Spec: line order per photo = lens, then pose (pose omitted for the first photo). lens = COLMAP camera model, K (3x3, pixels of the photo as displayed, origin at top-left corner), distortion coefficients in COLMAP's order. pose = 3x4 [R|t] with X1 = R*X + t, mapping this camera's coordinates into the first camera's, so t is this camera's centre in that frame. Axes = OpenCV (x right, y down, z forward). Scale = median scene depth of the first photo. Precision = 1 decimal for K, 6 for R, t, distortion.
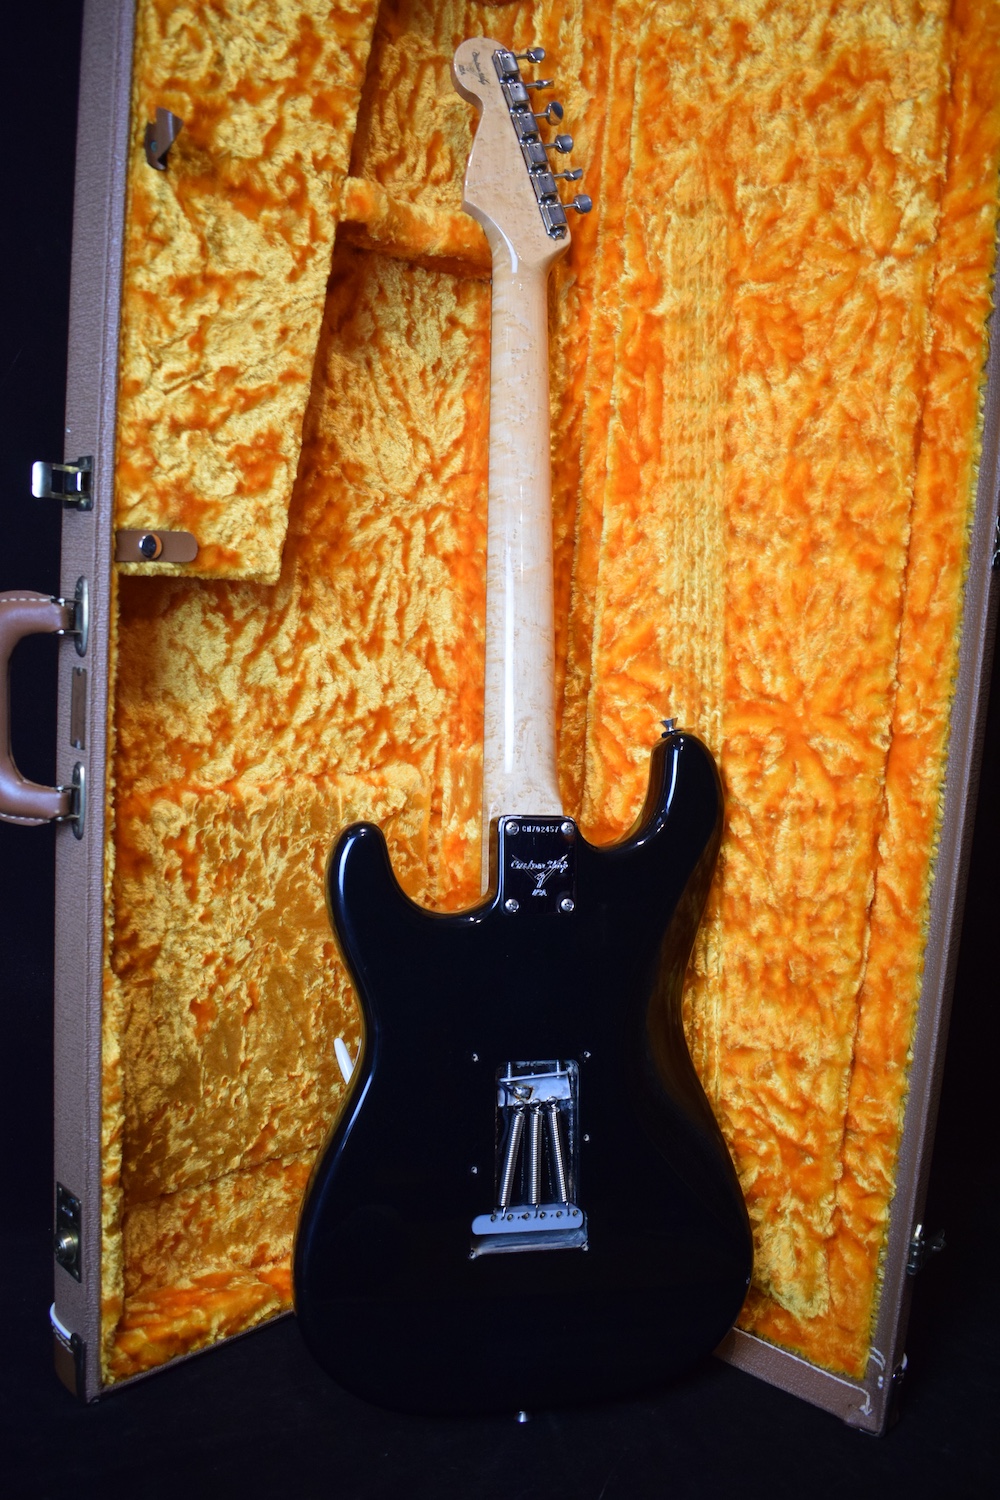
lens RADIAL K [[1229.6, 0, 510.2], [0, 1229.6, 750.4], [0, 0, 1]] dist [-0.090987, 0.015287]
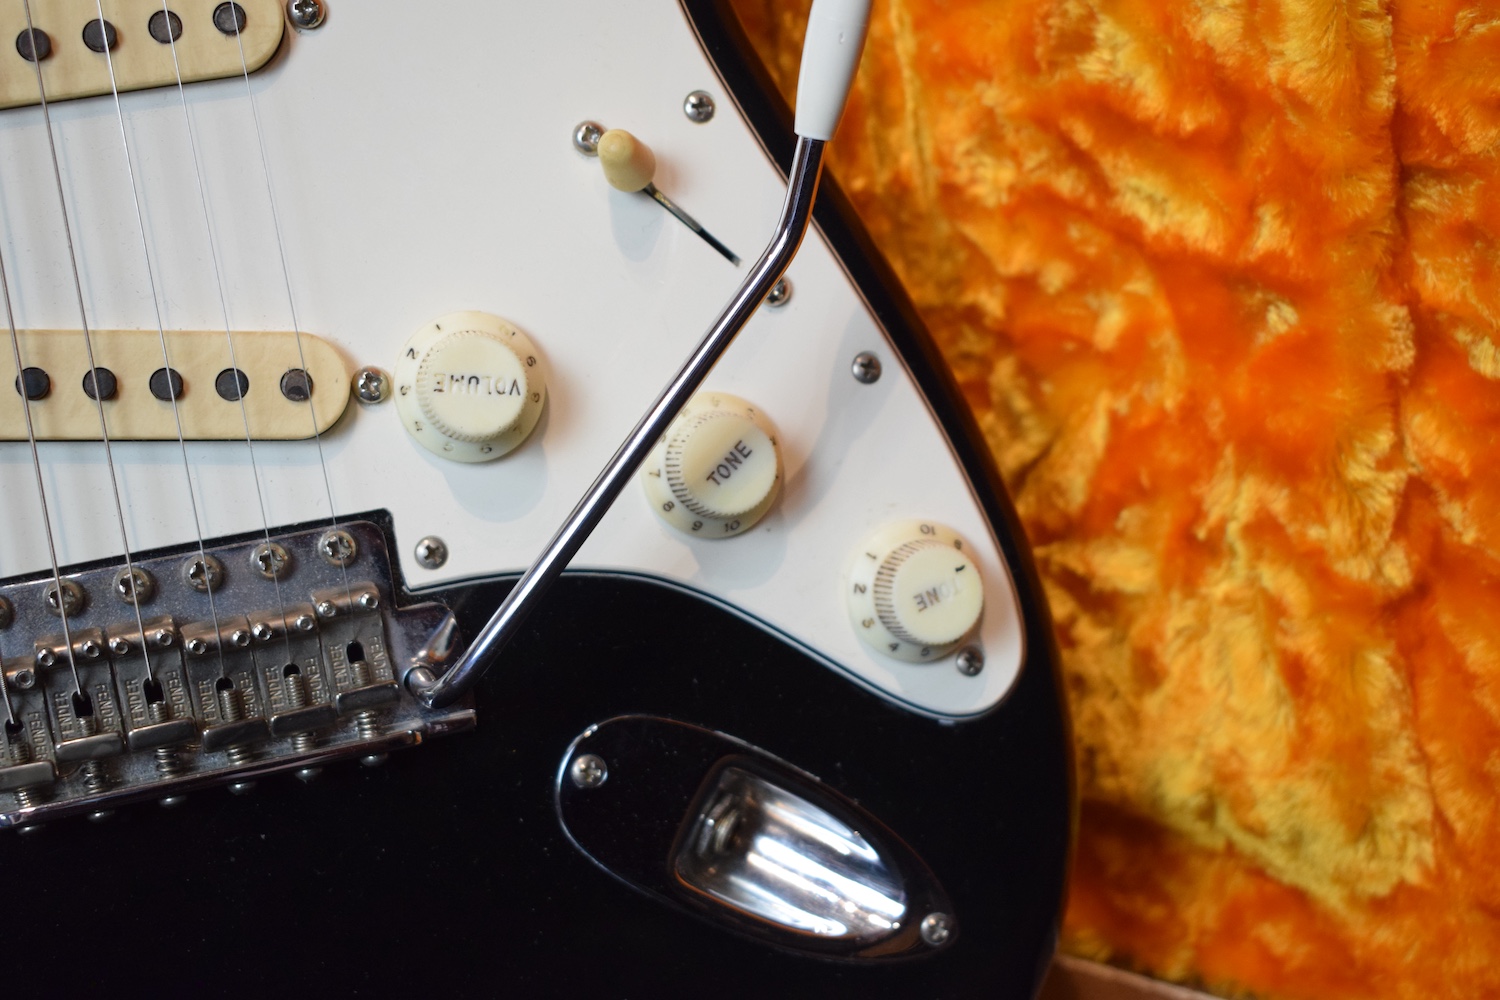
lens RADIAL K [[2296.0, 0, 750.3], [0, 2296.0, 521.3], [0, 0, 1]] dist [-0.026192, -0.008011]
pose [[0.984342, -0.172142, -0.037927, 0.137718], [0.176225, 0.965922, 0.189578, 0.254034], [0.004000, -0.193293, 0.981133, 0.477957]]
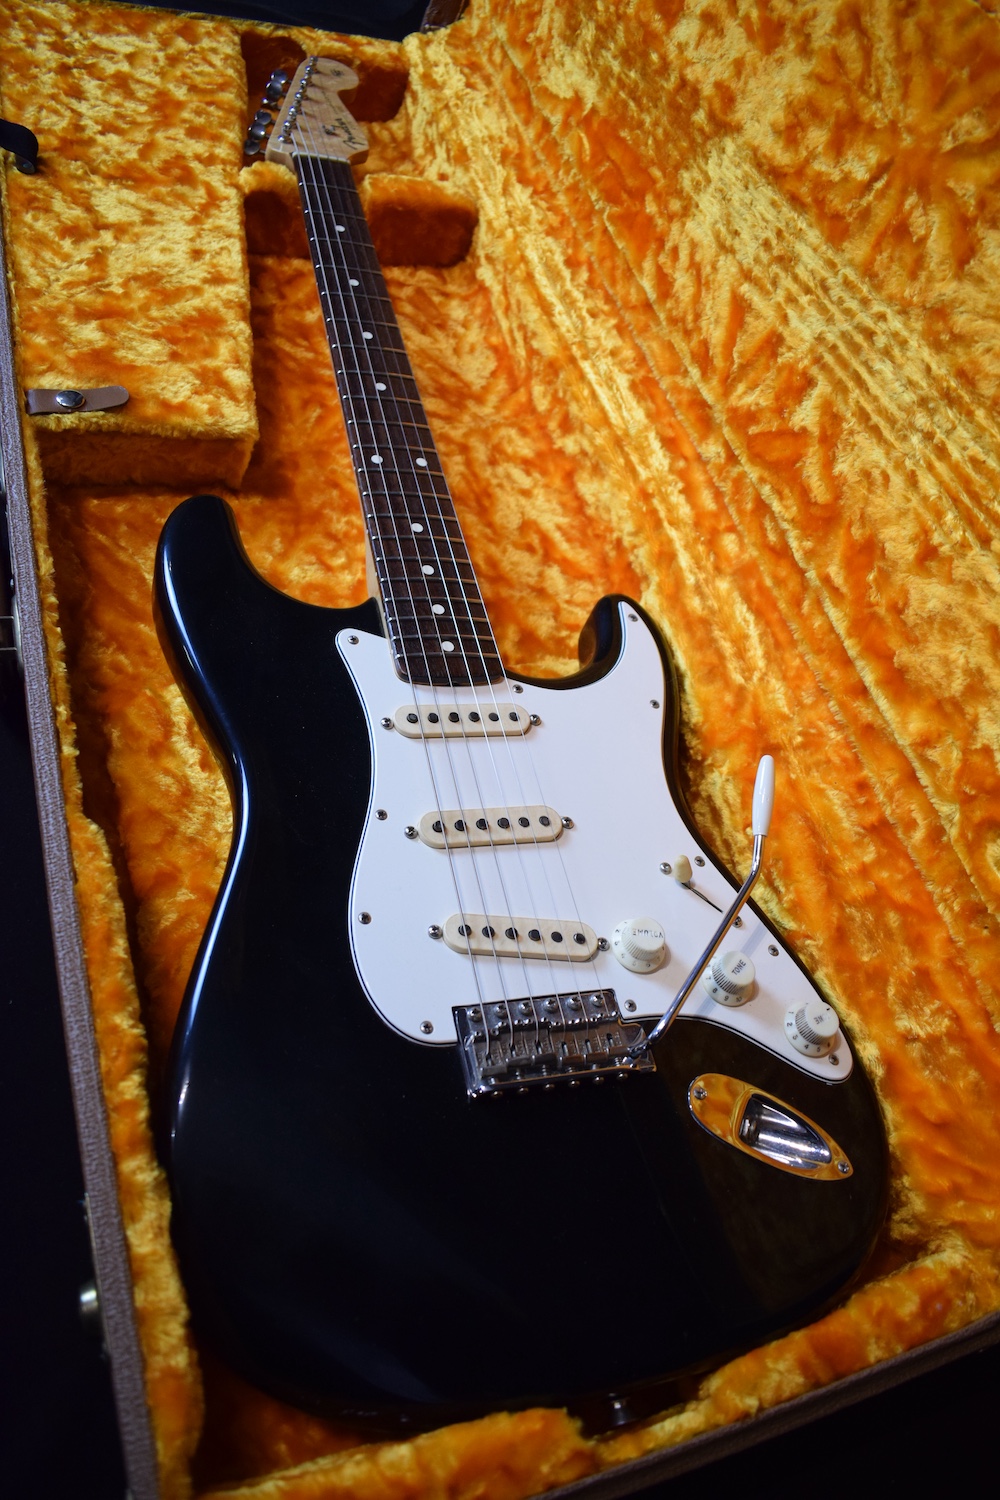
lens RADIAL K [[1164.9, 0, 500.0], [0, 1164.9, 750.0], [0, 0, 1]] dist [-0.097157, 0.008123]
pose [[0.971794, -0.188909, 0.141174, -0.059255], [0.231409, 0.879228, -0.416423, 0.444253], [-0.045458, 0.437347, 0.898143, 0.344529]]
